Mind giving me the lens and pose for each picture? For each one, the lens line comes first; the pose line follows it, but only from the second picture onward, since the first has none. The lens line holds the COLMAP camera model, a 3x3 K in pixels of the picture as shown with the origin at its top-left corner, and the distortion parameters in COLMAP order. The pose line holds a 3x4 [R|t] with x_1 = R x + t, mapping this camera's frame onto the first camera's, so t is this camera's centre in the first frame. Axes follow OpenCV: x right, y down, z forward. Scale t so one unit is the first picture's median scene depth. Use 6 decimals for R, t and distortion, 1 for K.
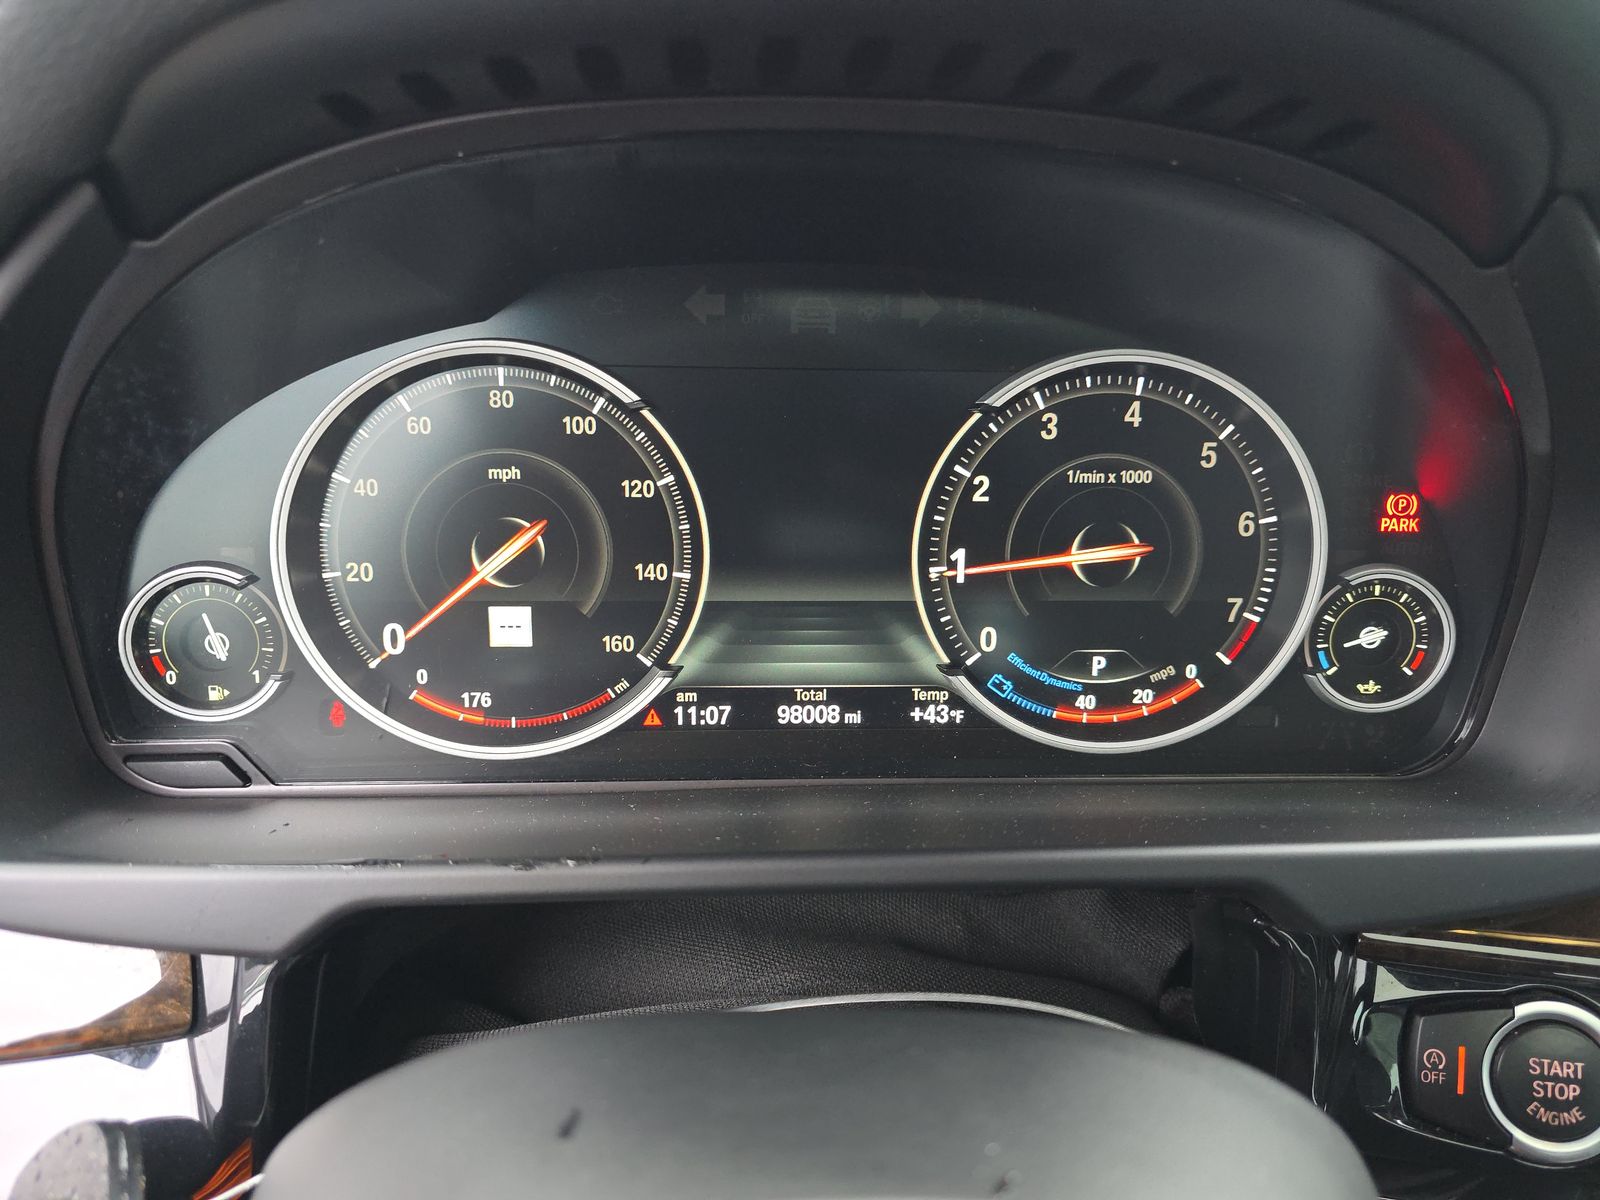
lens RADIAL K [[1084.2, 0, 772.6], [0, 1084.2, 613.0], [0, 0, 1]] dist [0.022897, -0.034308]
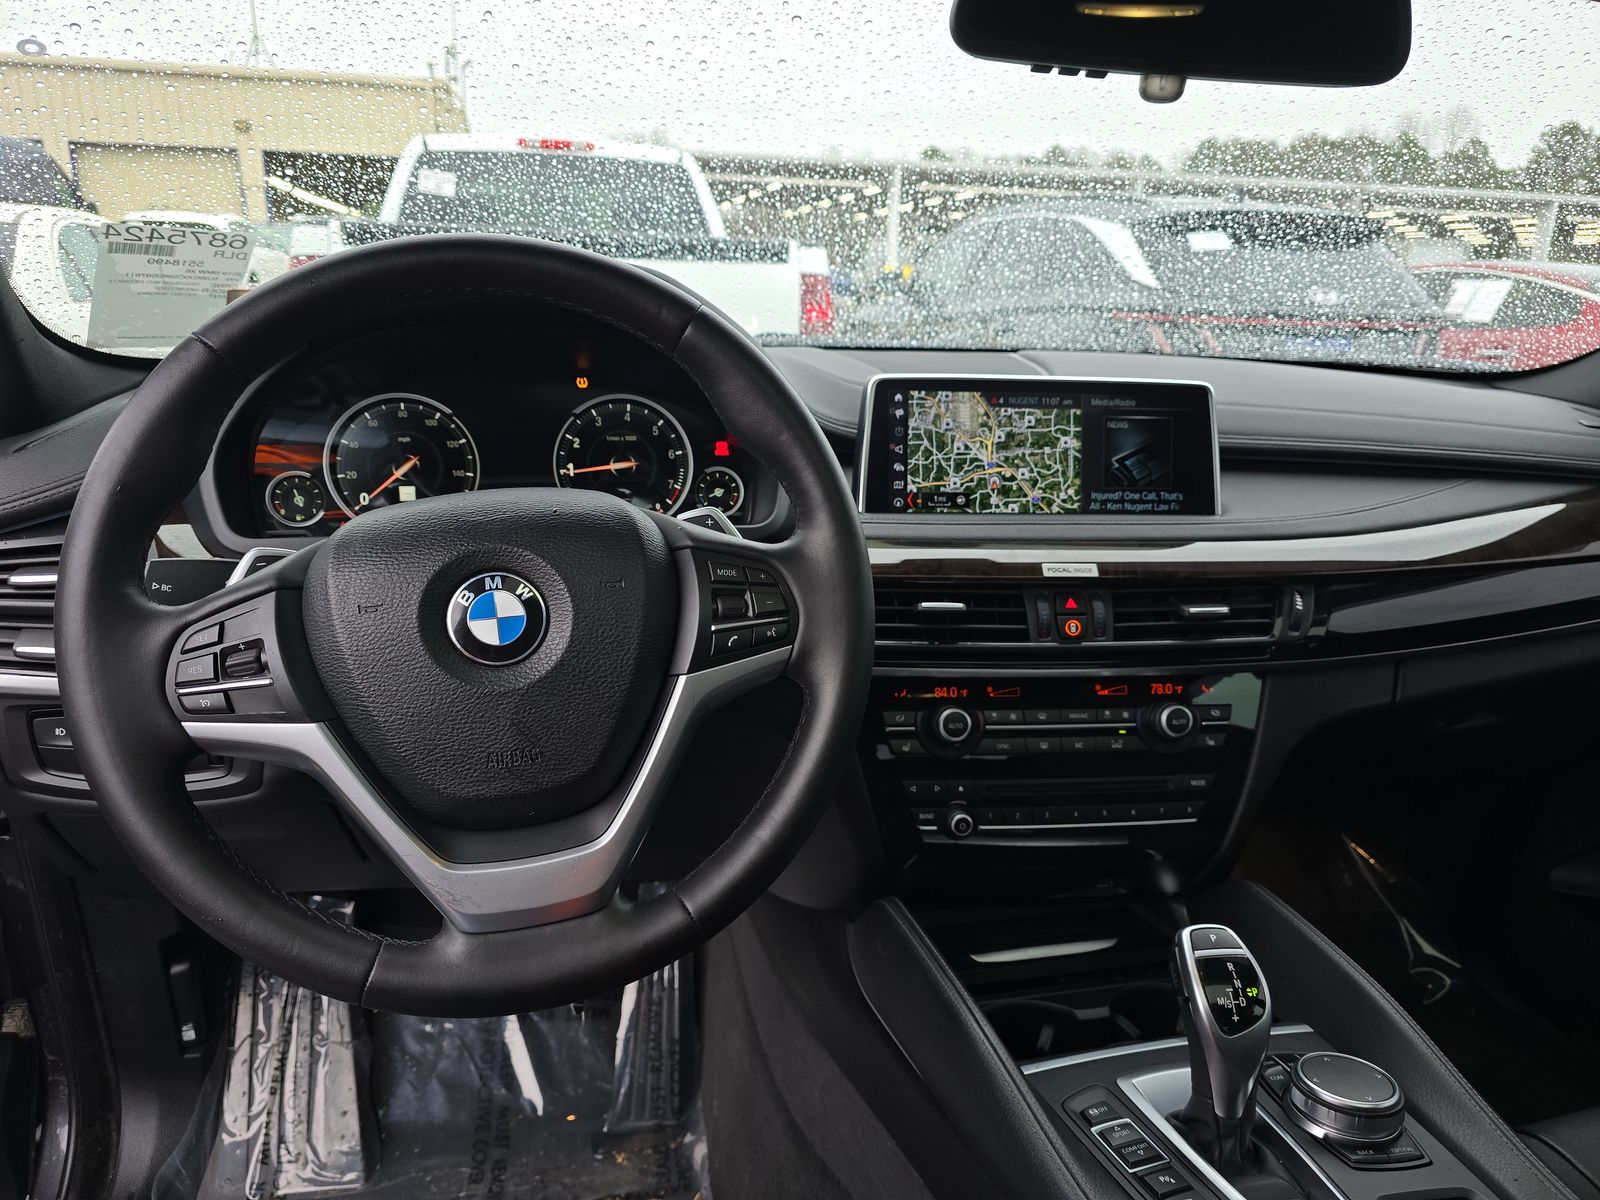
lens RADIAL K [[1084.2, 0, 796.8], [0, 1084.2, 608.8], [0, 0, 1]] dist [0.022897, -0.034308]
pose [[0.974073, -0.056209, 0.219139, 0.105892], [0.080418, 0.991408, -0.103166, 0.674564], [-0.211457, 0.118114, 0.970224, -1.894535]]
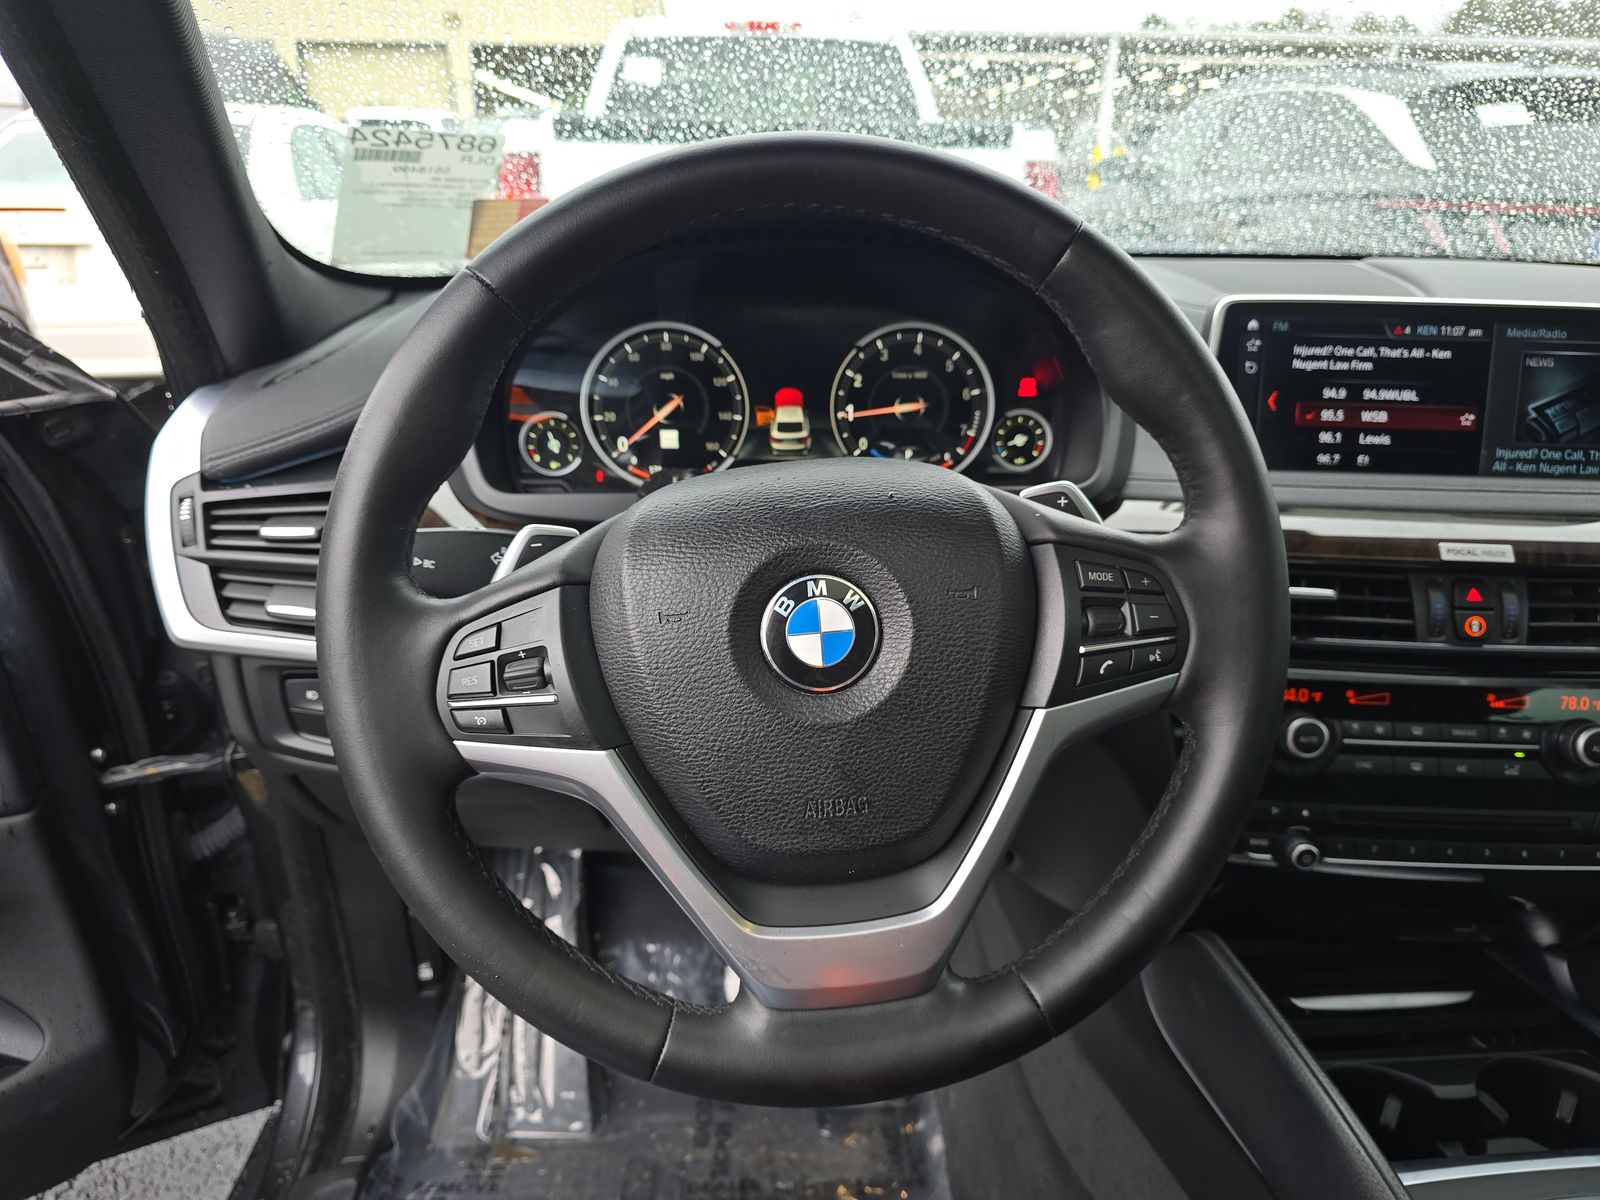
lens RADIAL K [[1084.2, 0, 786.4], [0, 1084.2, 608.2], [0, 0, 1]] dist [0.022897, -0.034308]
pose [[0.998441, -0.027254, 0.048708, -0.105605], [0.028326, 0.999368, -0.021455, 0.454515], [-0.048092, 0.022801, 0.998583, -1.456965]]
